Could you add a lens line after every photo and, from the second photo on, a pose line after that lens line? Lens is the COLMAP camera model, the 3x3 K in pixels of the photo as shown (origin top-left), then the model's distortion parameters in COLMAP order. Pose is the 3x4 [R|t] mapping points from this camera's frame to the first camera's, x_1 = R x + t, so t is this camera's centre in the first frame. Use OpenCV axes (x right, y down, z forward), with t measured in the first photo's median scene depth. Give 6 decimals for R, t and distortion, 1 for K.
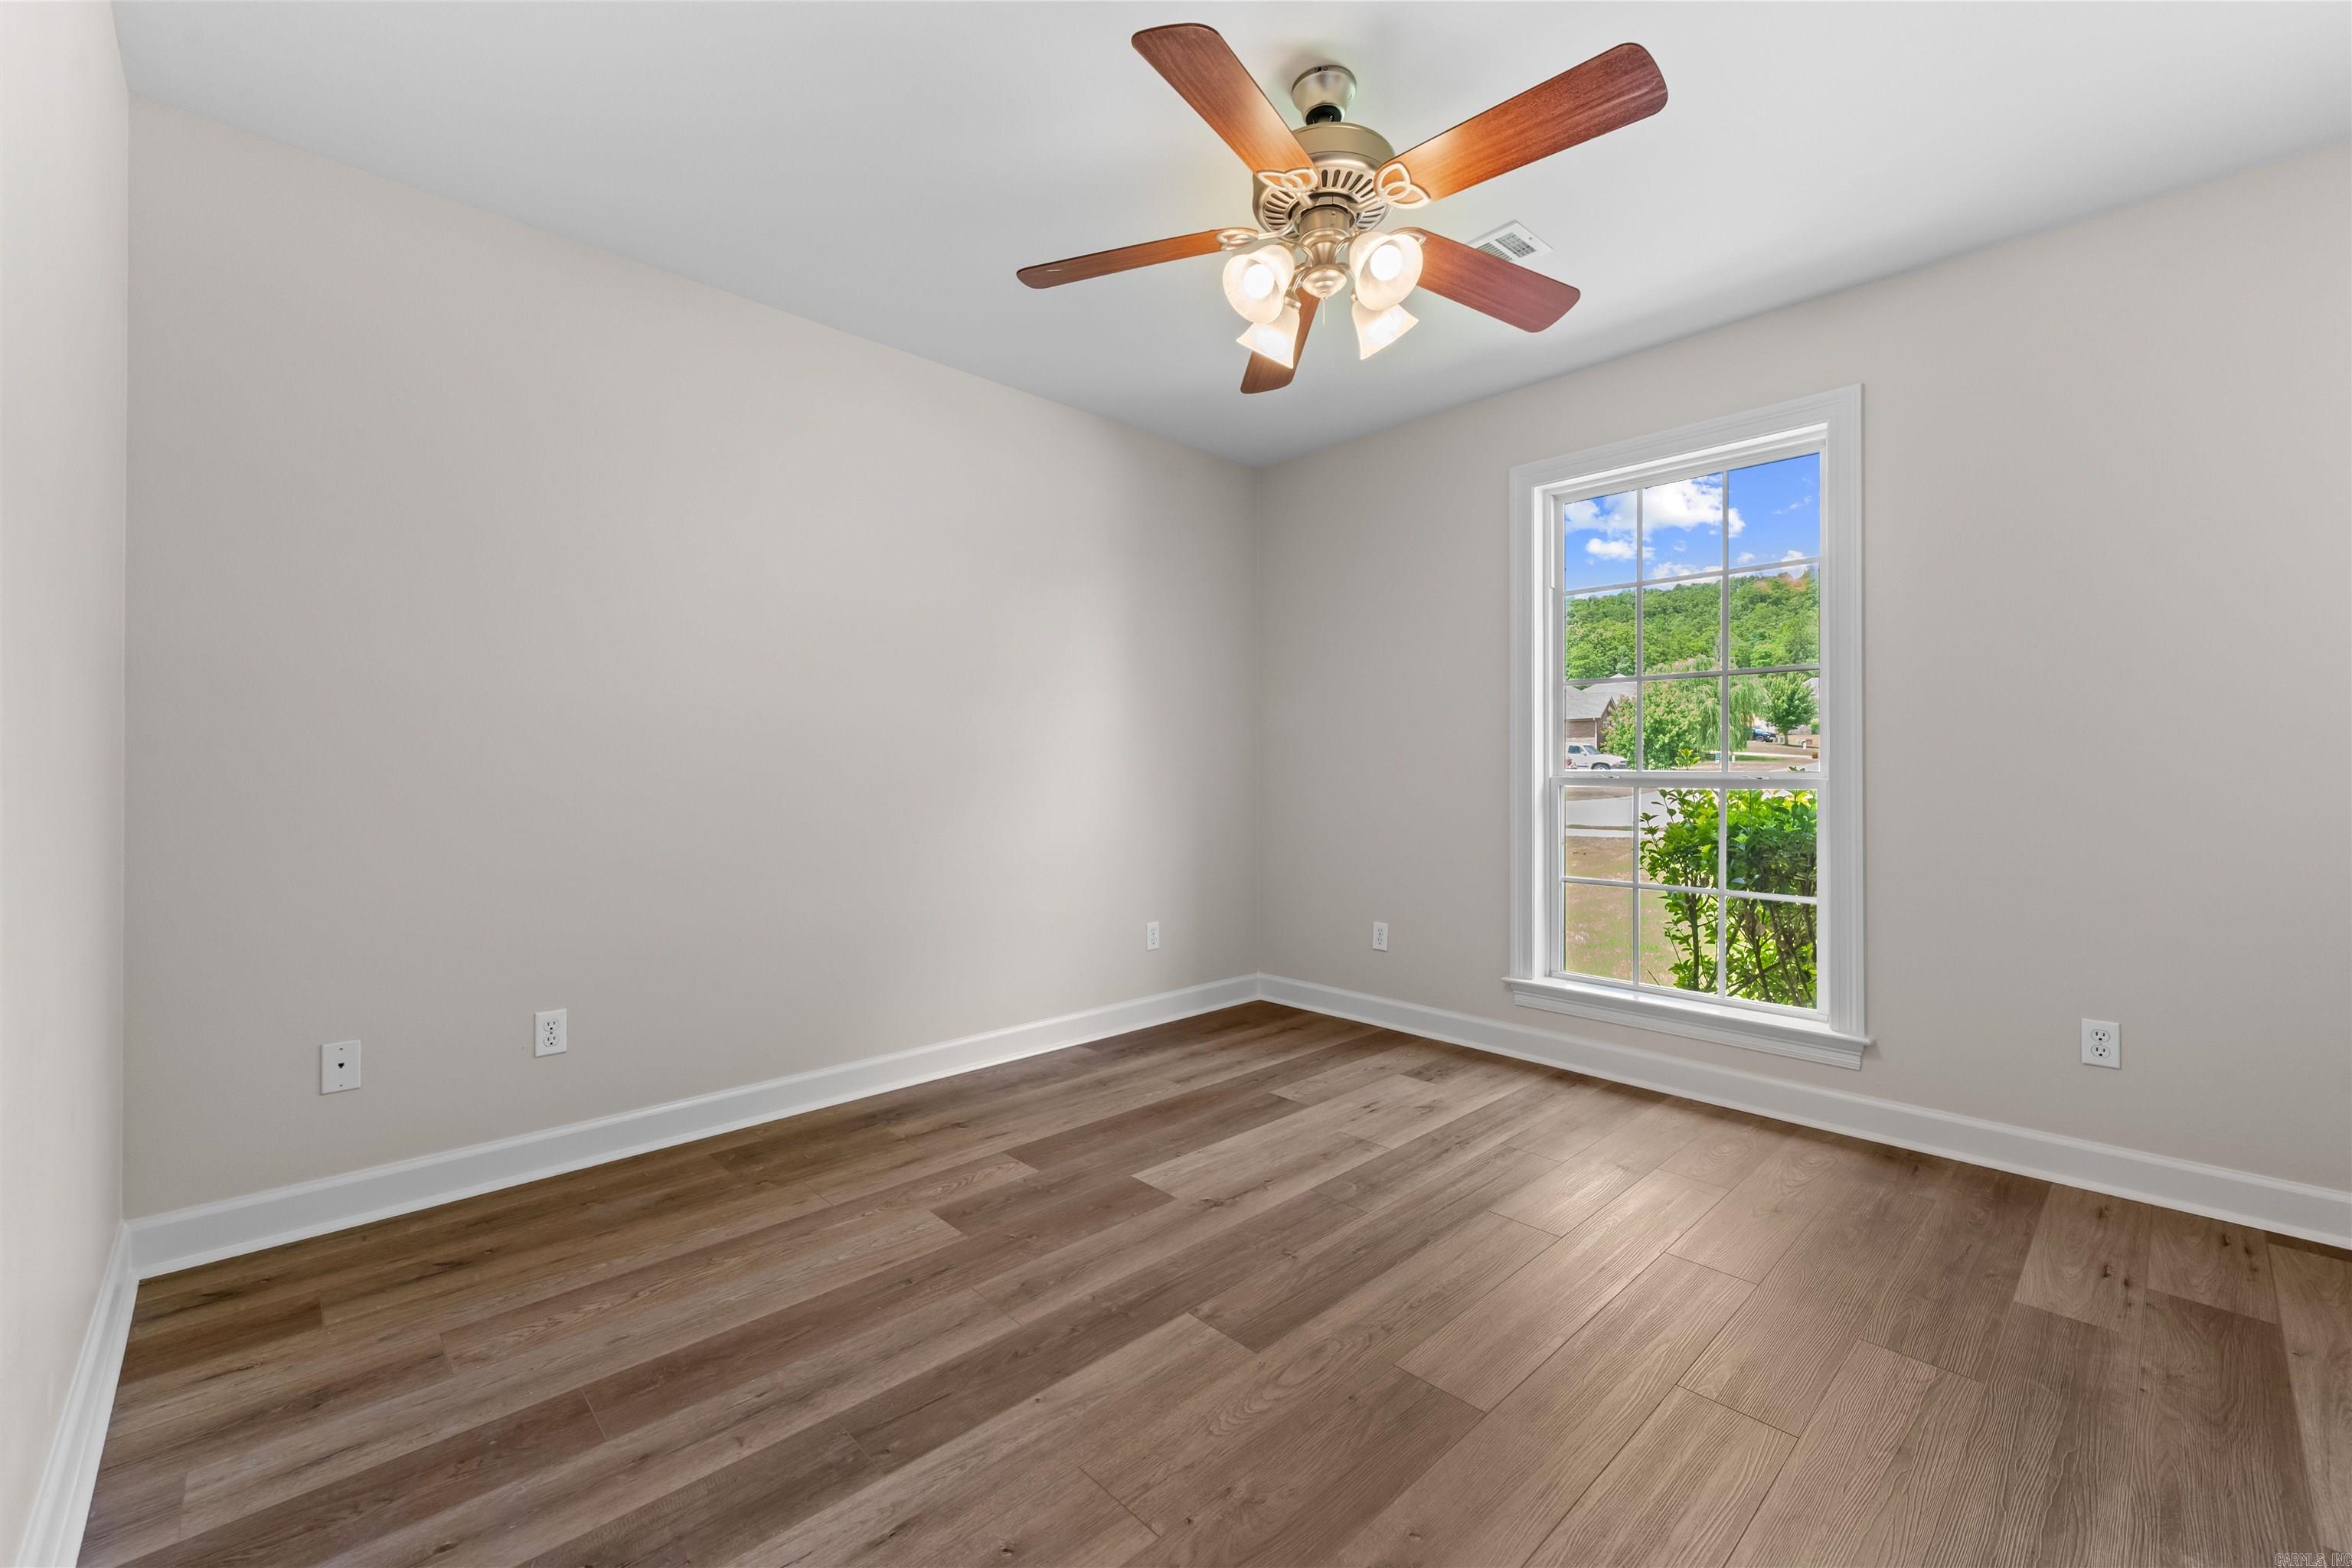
lens RADIAL K [[951.5, 0, 1171.0], [0, 951.5, 769.8], [0, 0, 1]] dist [0.010891, -0.004573]
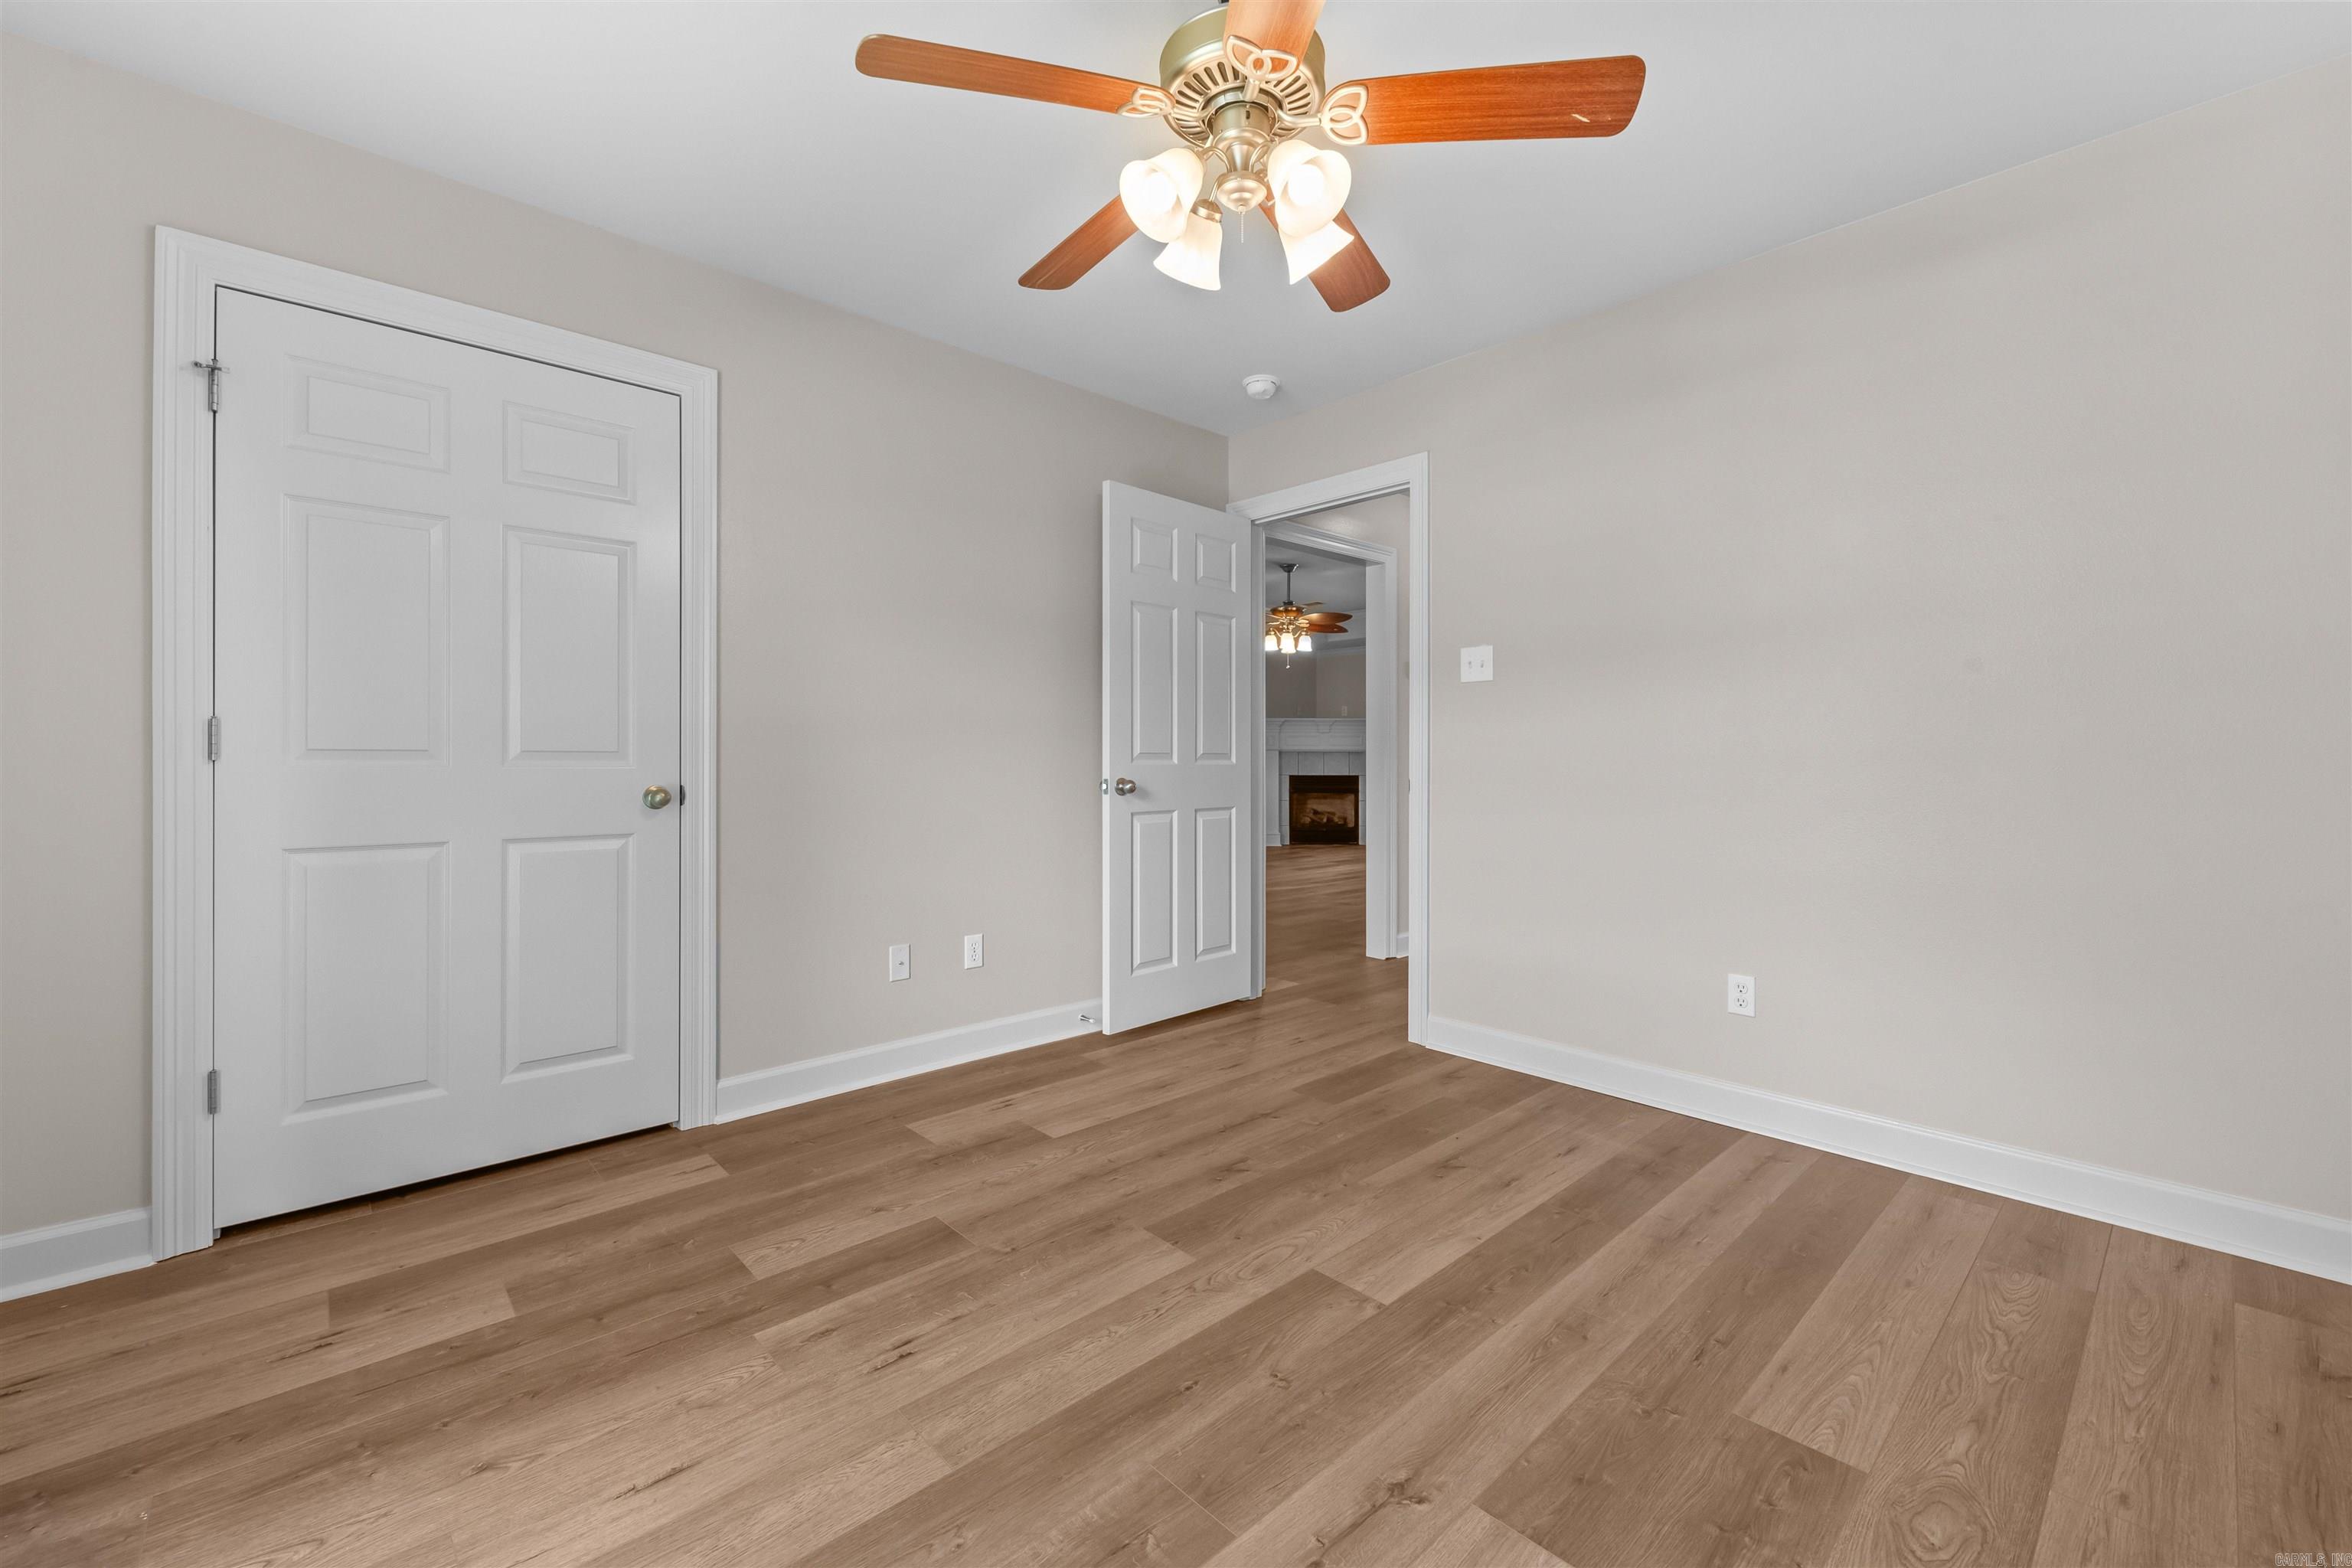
lens RADIAL K [[951.5, 0, 1171.0], [0, 951.5, 769.8], [0, 0, 1]] dist [0.010891, -0.004573]
pose [[-0.999851, -0.001392, 0.017220, 0.191209], [-0.001367, 0.999998, 0.001476, 0.012017], [-0.017222, 0.001452, -0.999851, 1.695088]]
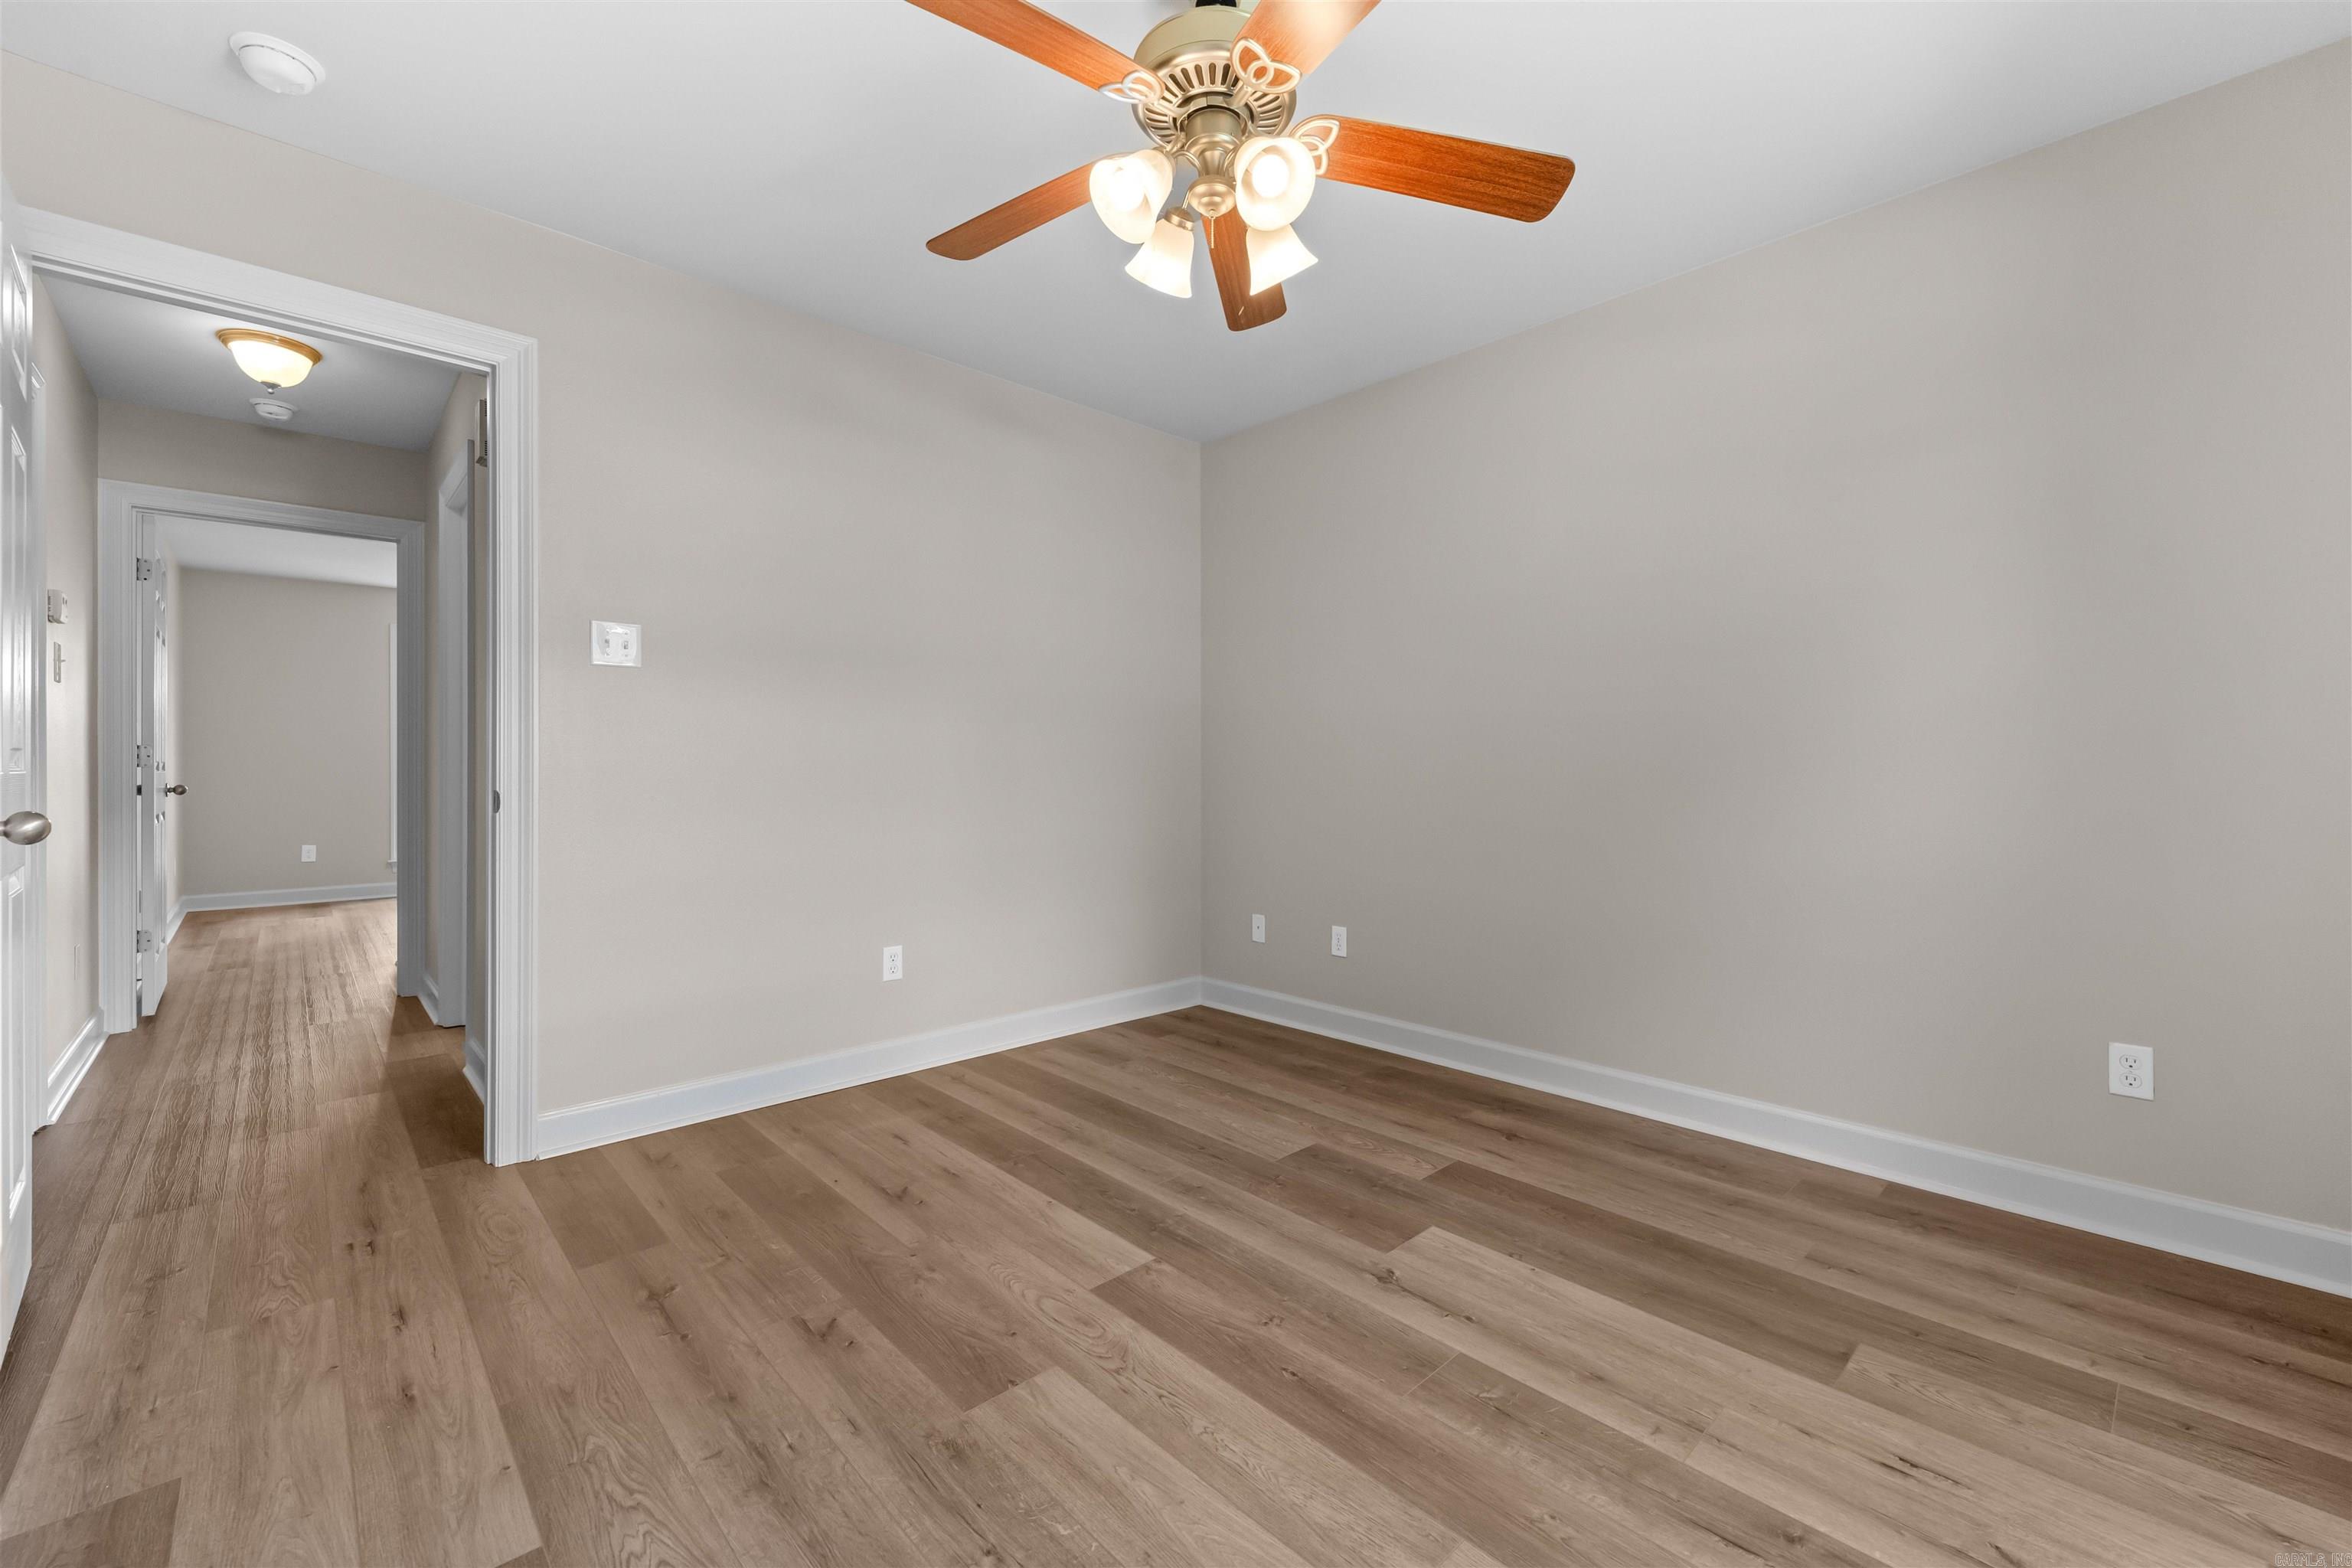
lens RADIAL K [[951.5, 0, 1171.0], [0, 951.5, 769.8], [0, 0, 1]] dist [0.010891, -0.004573]
pose [[-0.013775, 0.001937, -0.999903, 0.941560], [0.007777, 0.999968, 0.001830, 0.008061], [0.999875, -0.007751, -0.013789, 0.883290]]
